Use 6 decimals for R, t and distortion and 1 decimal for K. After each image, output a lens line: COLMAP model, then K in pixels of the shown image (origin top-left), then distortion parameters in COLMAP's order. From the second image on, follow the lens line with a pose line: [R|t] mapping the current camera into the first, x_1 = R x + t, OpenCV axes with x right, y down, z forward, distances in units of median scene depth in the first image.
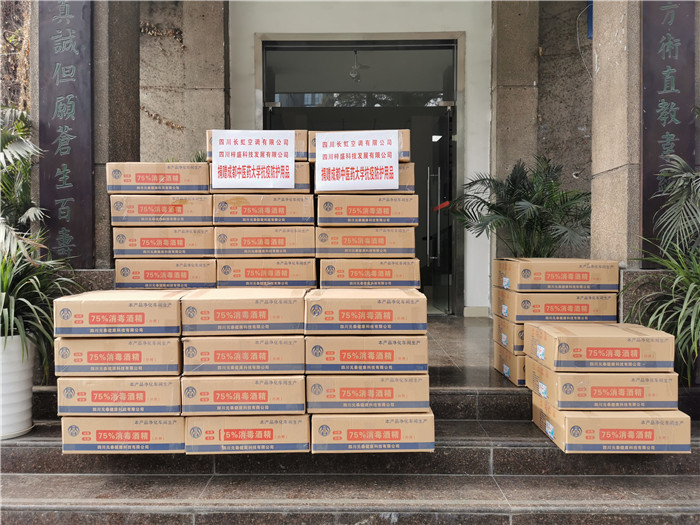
lens RADIAL K [[543.8, 0, 353.0], [0, 543.8, 266.0], [0, 0, 1]] dist [0.032906, -0.017598]
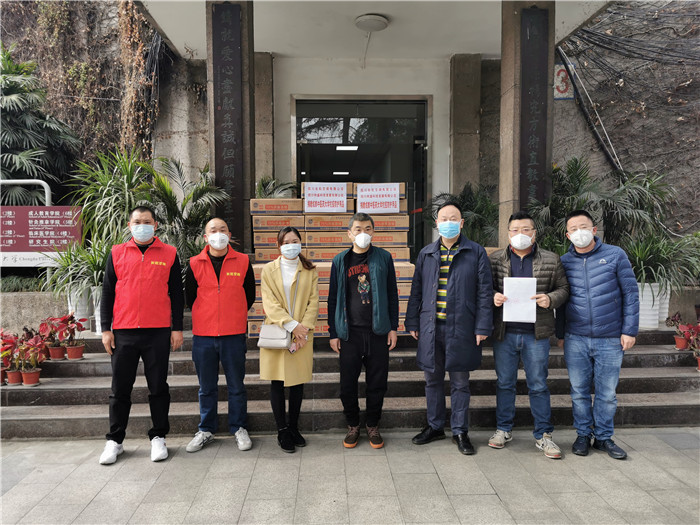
lens RADIAL K [[543.8, 0, 348.6], [0, 543.8, 261.0], [0, 0, 1]] dist [0.032906, -0.017598]
pose [[0.998835, -0.005425, 0.047957, -0.194164], [0.004721, 0.999879, 0.014796, 0.004275], [-0.048031, -0.014552, 0.998740, -0.959166]]
